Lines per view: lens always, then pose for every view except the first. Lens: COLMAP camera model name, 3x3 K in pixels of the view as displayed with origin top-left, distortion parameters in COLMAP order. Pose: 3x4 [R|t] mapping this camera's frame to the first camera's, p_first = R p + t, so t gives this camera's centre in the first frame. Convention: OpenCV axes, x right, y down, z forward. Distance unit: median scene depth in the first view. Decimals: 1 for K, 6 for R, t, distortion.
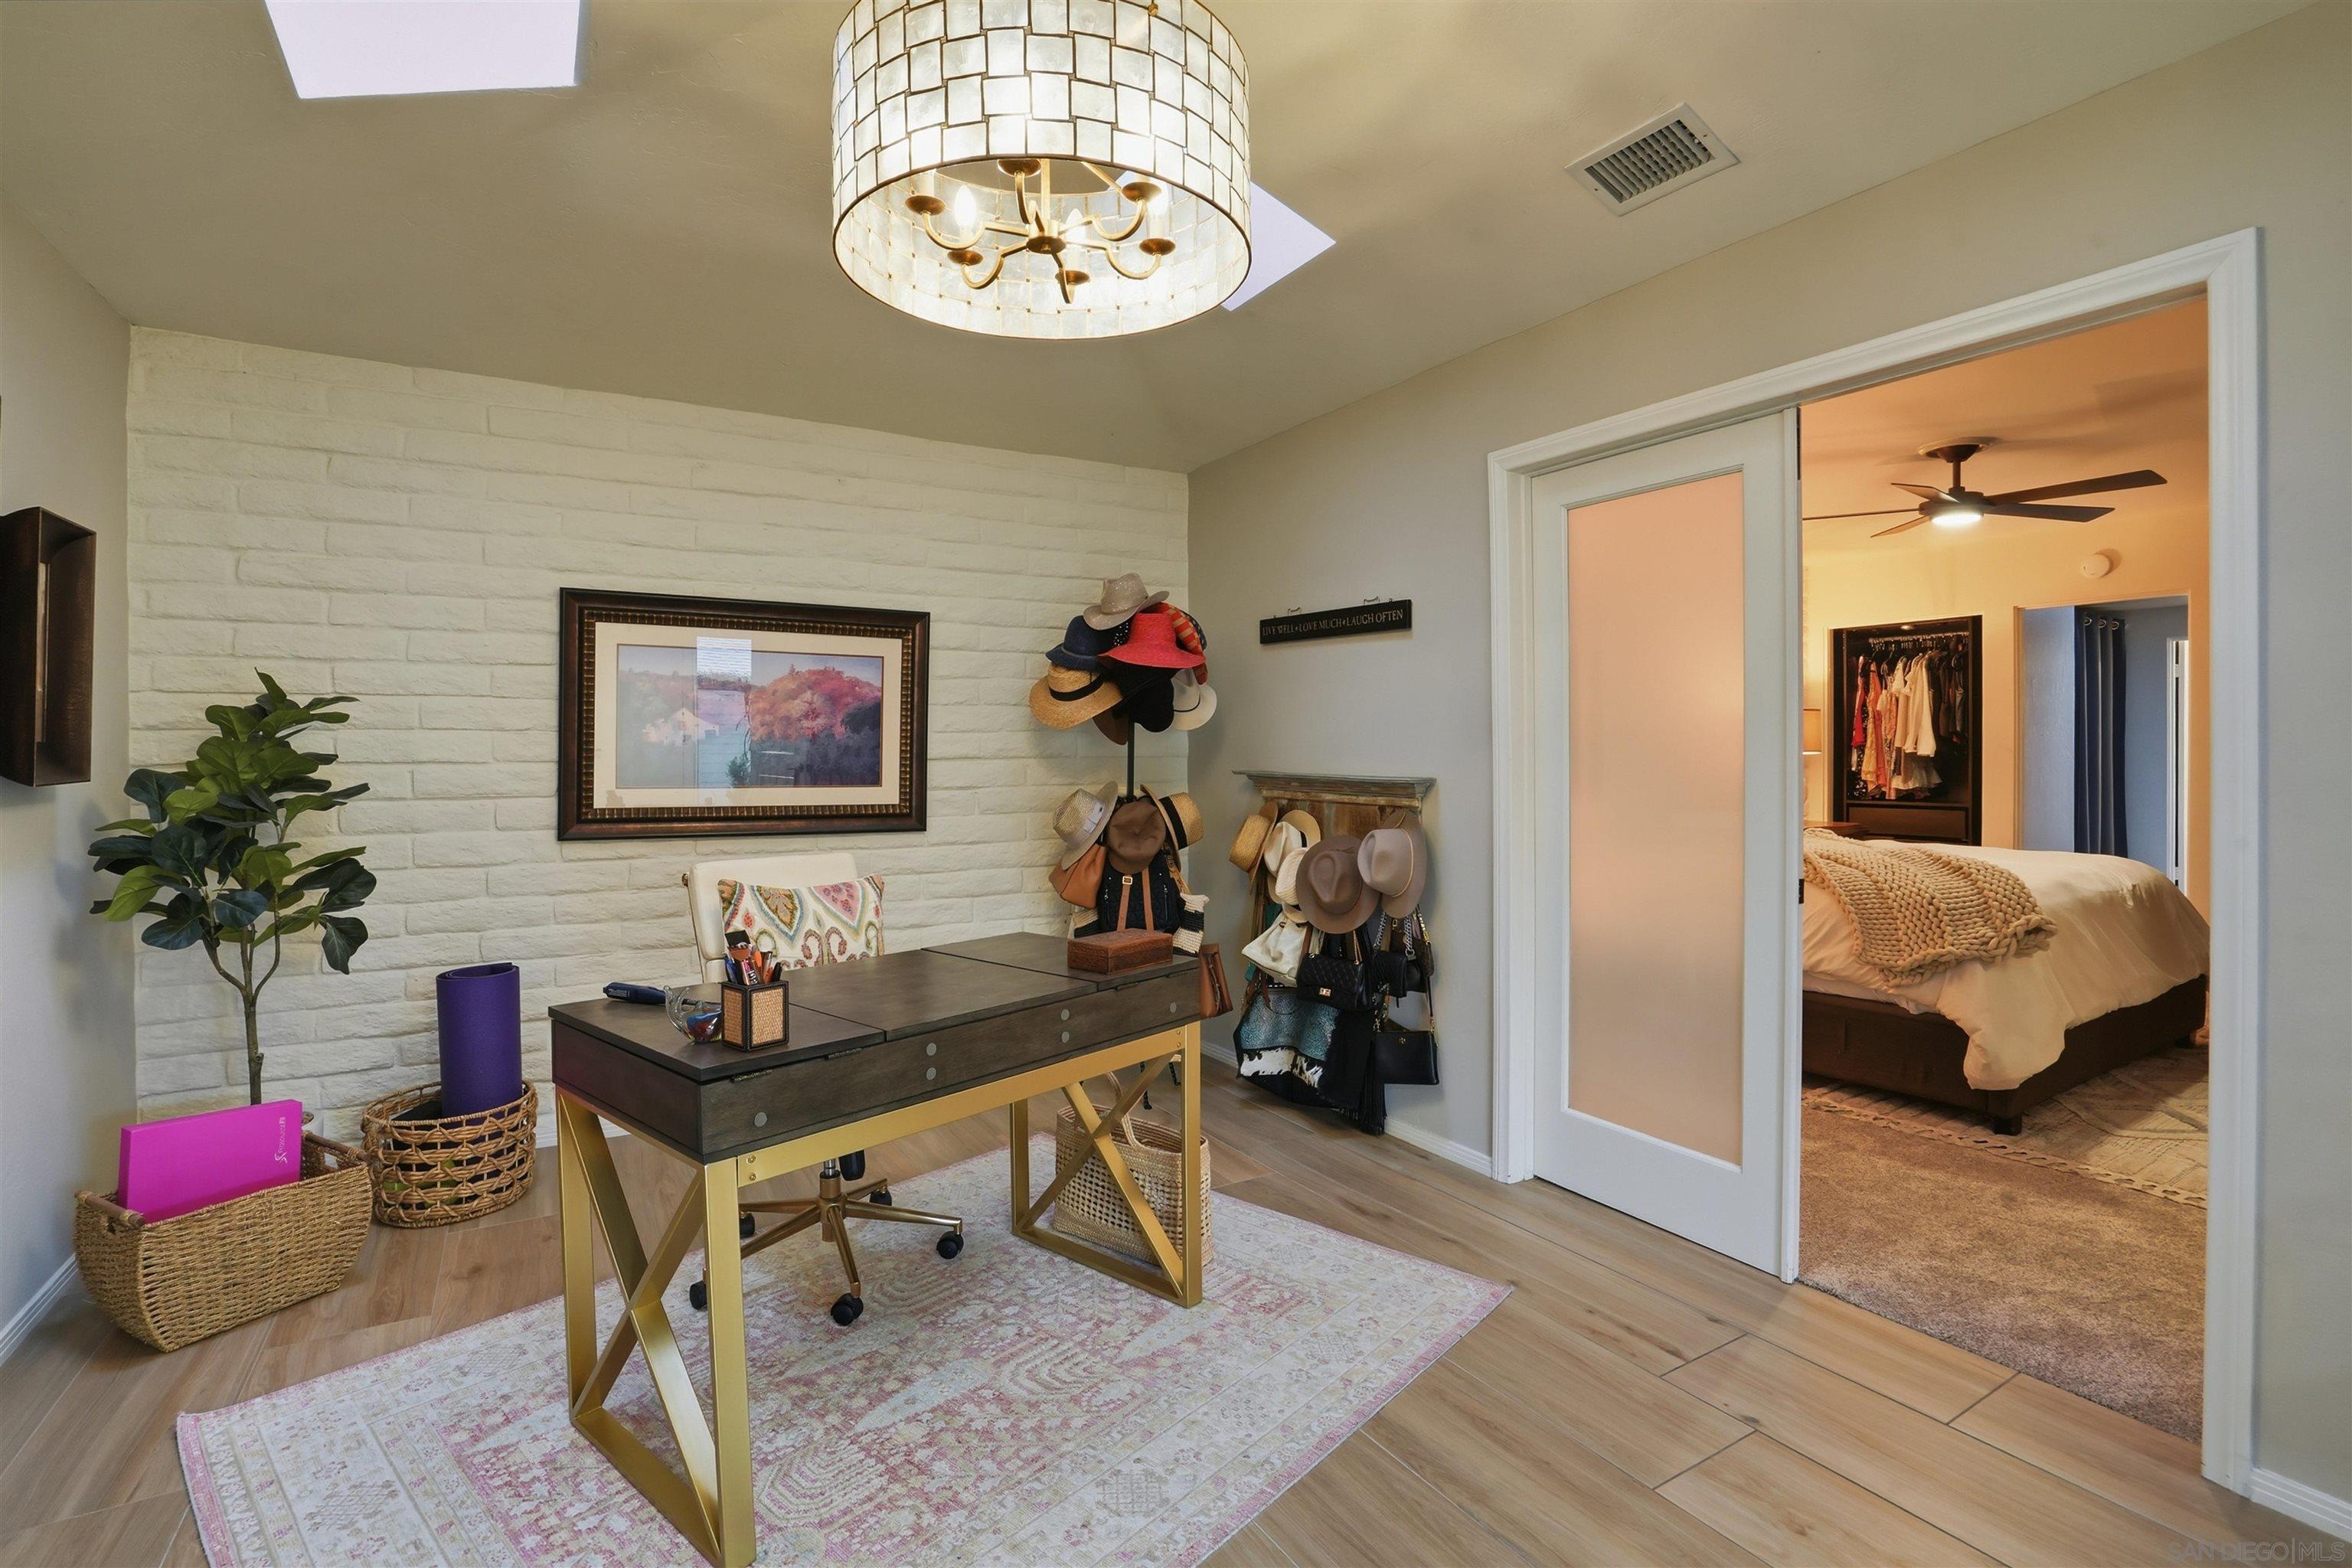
lens RADIAL K [[1115.3, 0, 1153.4], [0, 1115.3, 772.3], [0, 0, 1]] dist [-0.044328, 0.014904]
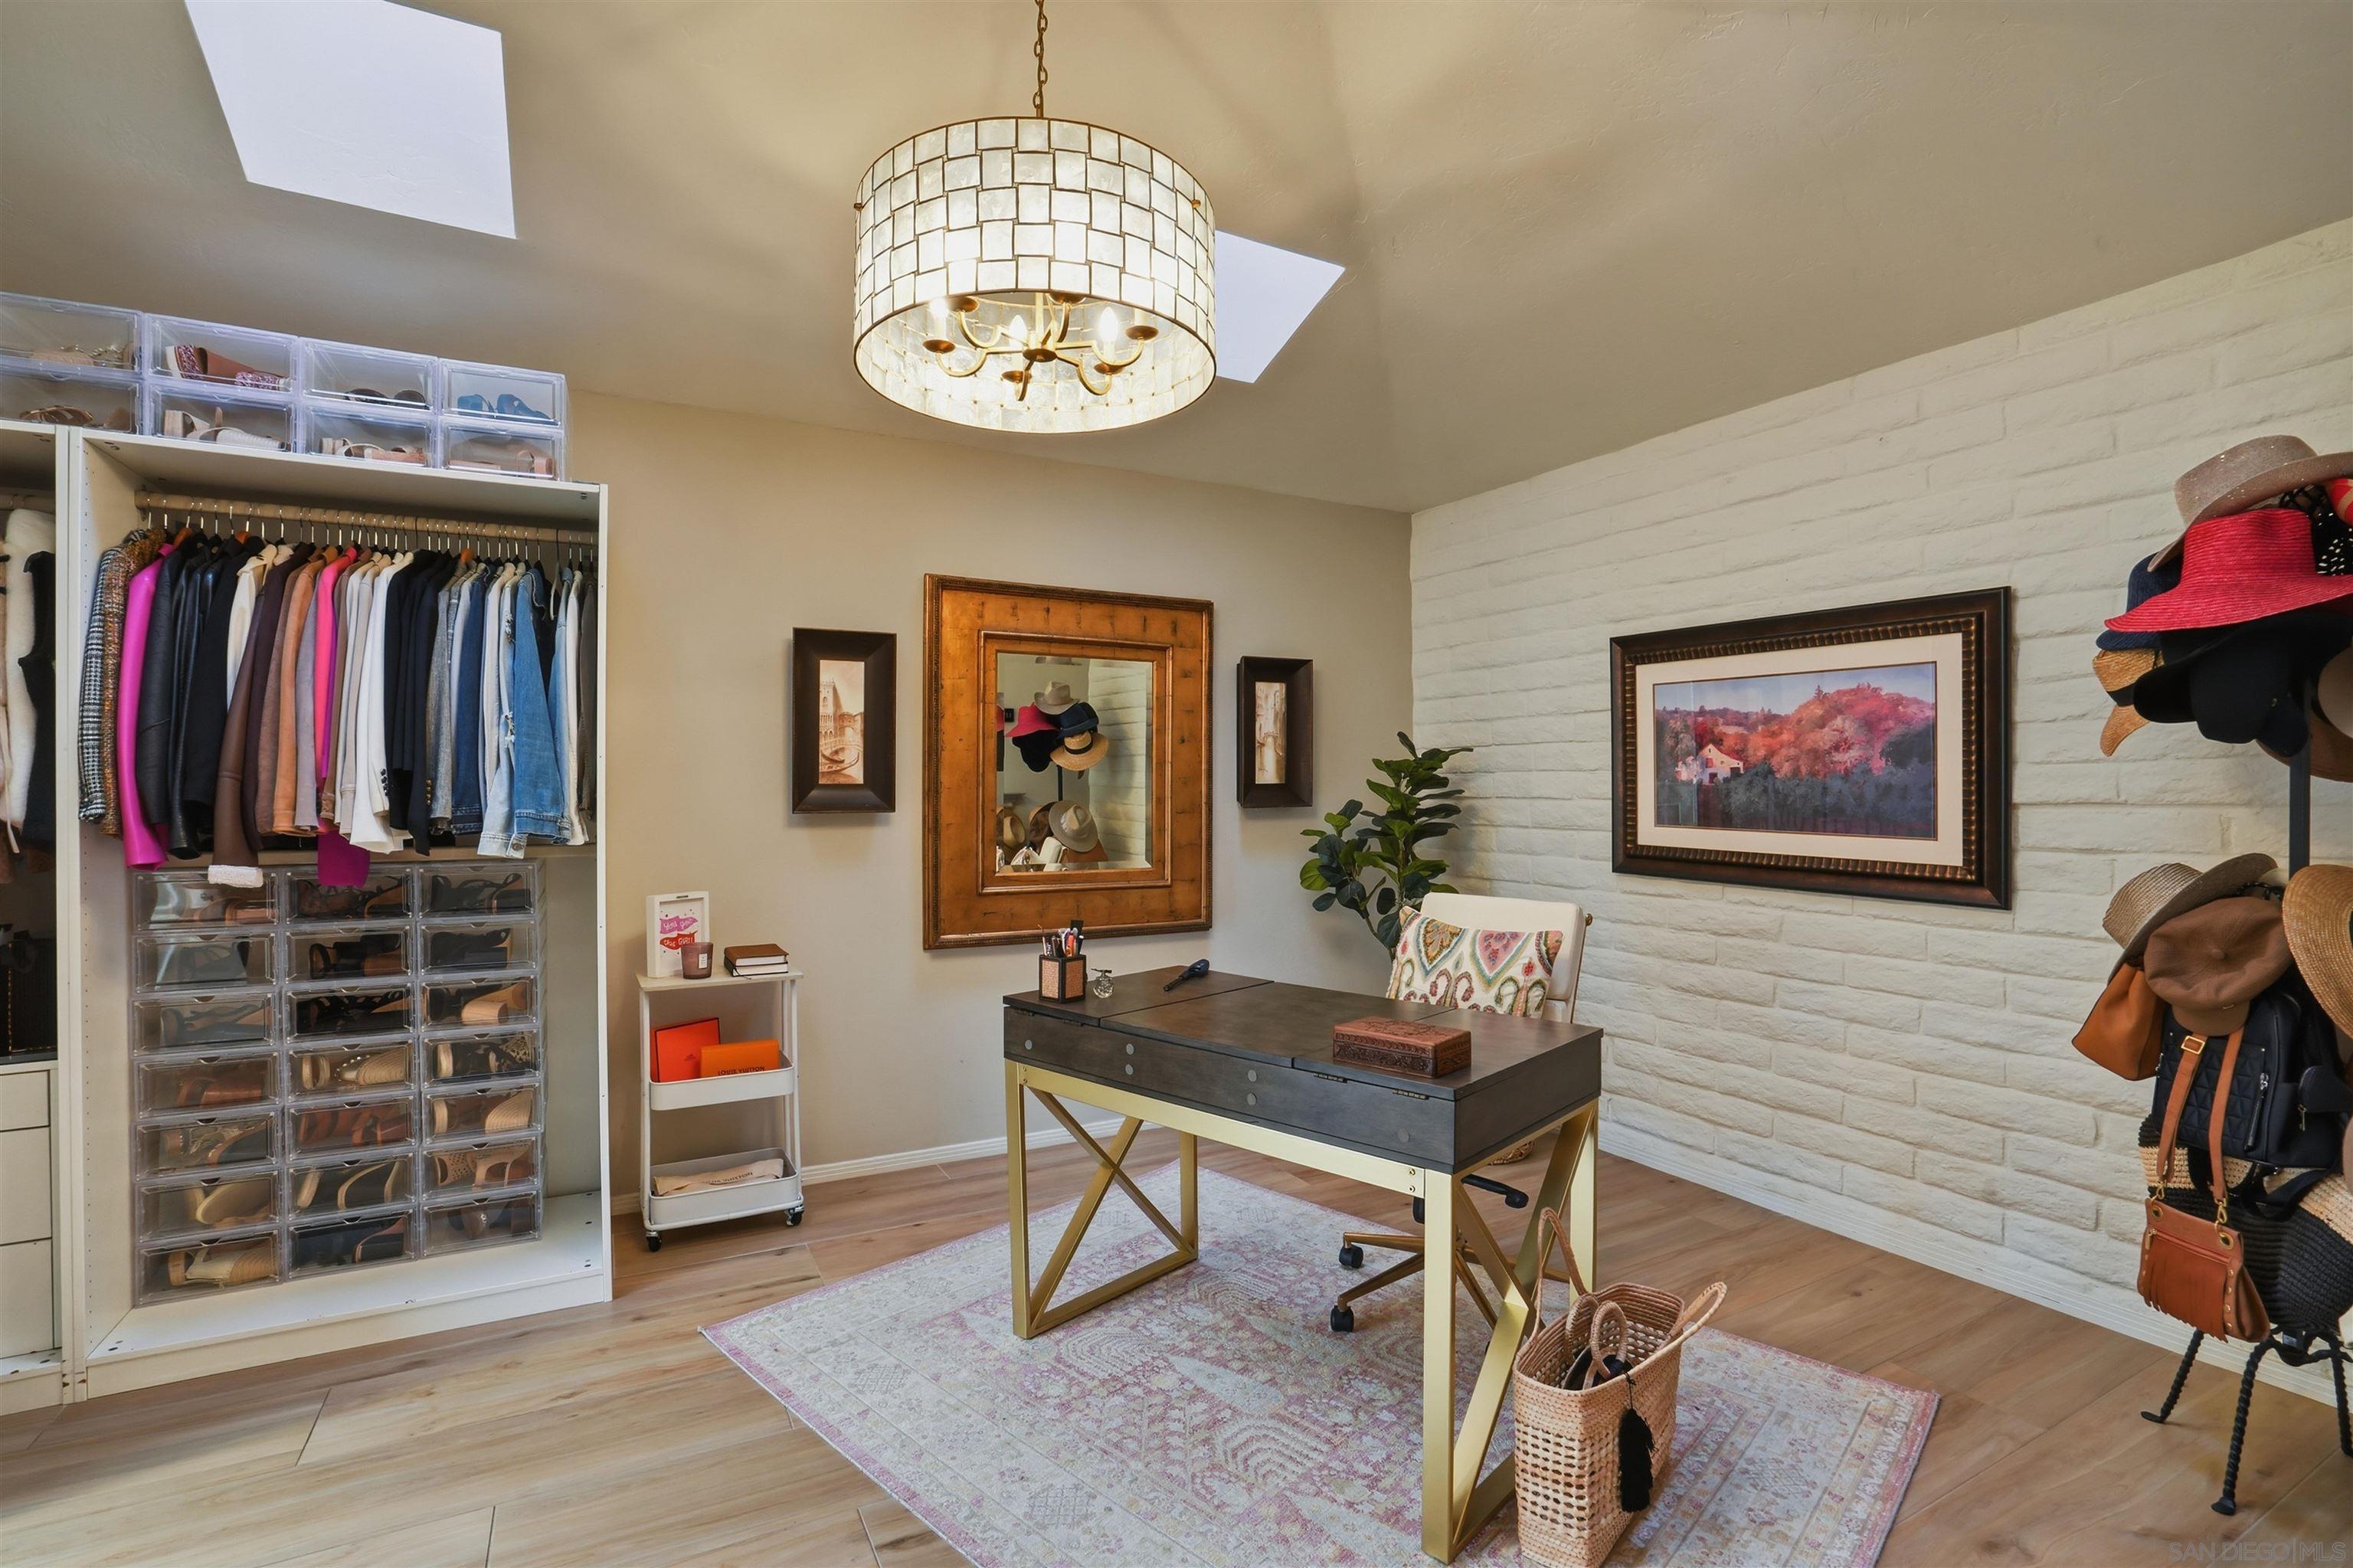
lens RADIAL K [[1115.8, 0, 1210.0], [0, 1115.8, 786.8], [0, 0, 1]] dist [-0.044328, 0.014904]
pose [[-0.022345, 0.005711, -0.999734, 0.528932], [-0.016715, 0.999842, 0.006086, -0.020438], [0.999611, 0.016847, -0.022246, 0.596480]]
